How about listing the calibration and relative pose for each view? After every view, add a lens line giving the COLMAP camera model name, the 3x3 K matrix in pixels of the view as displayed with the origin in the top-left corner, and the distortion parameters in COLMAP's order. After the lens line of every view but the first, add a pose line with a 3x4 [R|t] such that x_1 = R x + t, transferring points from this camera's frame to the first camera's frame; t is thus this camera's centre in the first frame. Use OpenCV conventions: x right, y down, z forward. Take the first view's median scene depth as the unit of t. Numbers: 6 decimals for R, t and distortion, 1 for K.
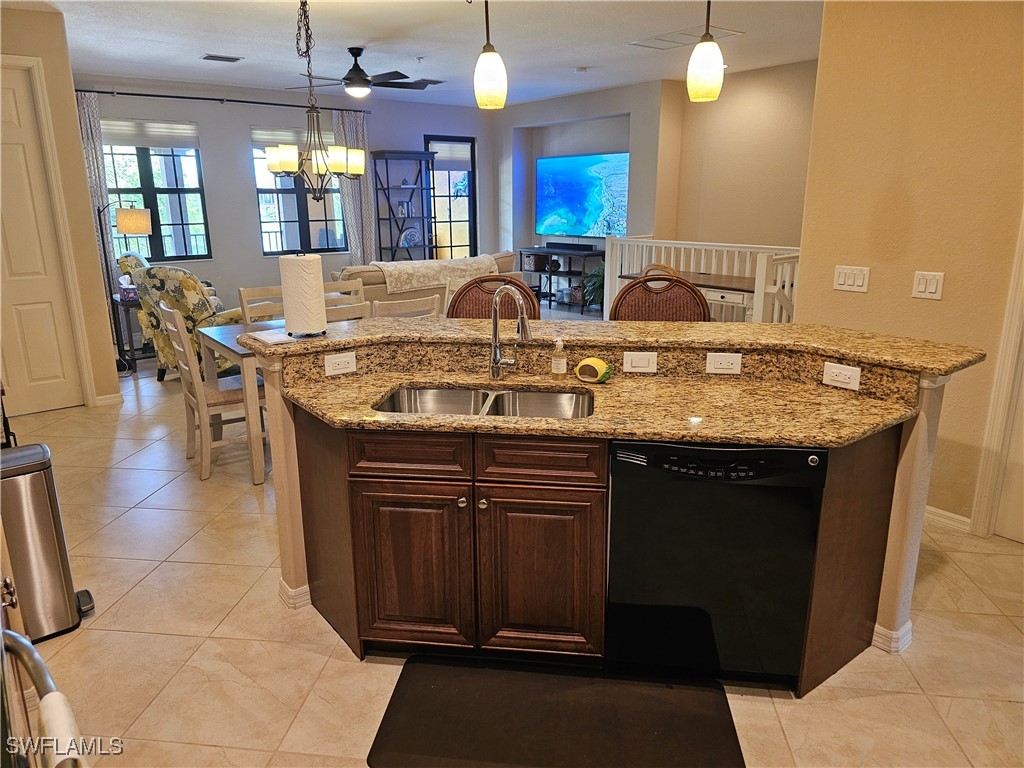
lens RADIAL K [[687.9, 0, 487.8], [0, 687.9, 378.1], [0, 0, 1]] dist [0.039712, -0.031906]
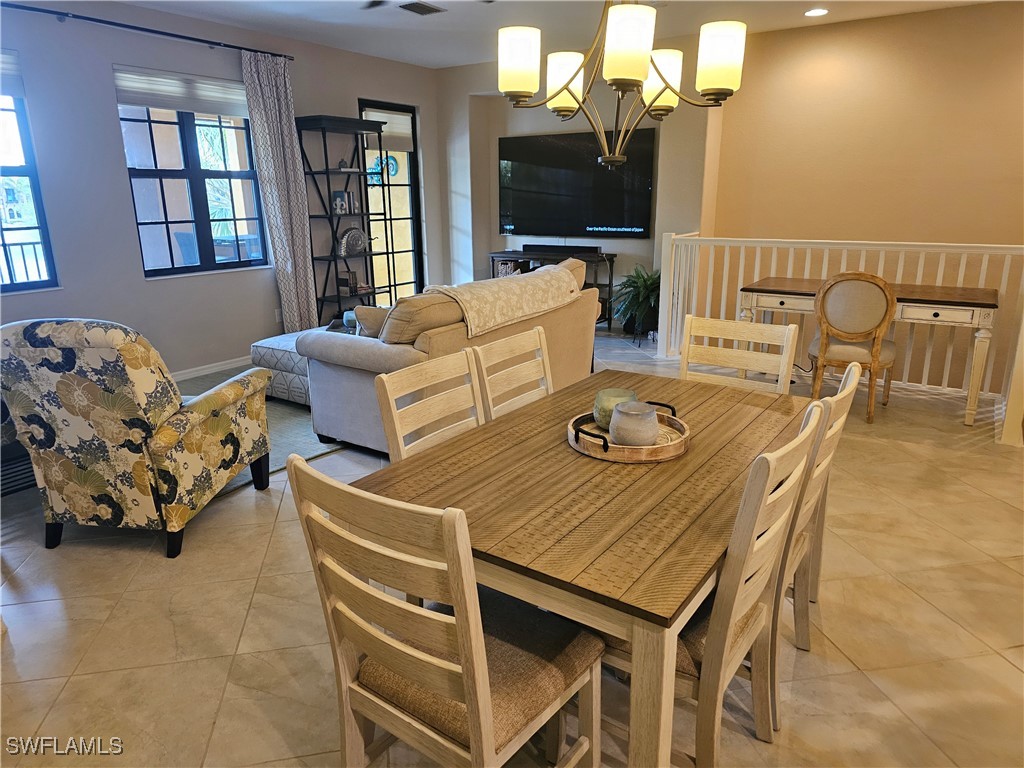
lens RADIAL K [[687.9, 0, 513.8], [0, 687.9, 389.6], [0, 0, 1]] dist [0.039712, -0.031906]
pose [[0.946879, -0.092422, 0.308023, -0.218117], [0.087312, 0.995718, 0.030362, -0.067260], [-0.309510, -0.001855, 0.950894, 0.305069]]
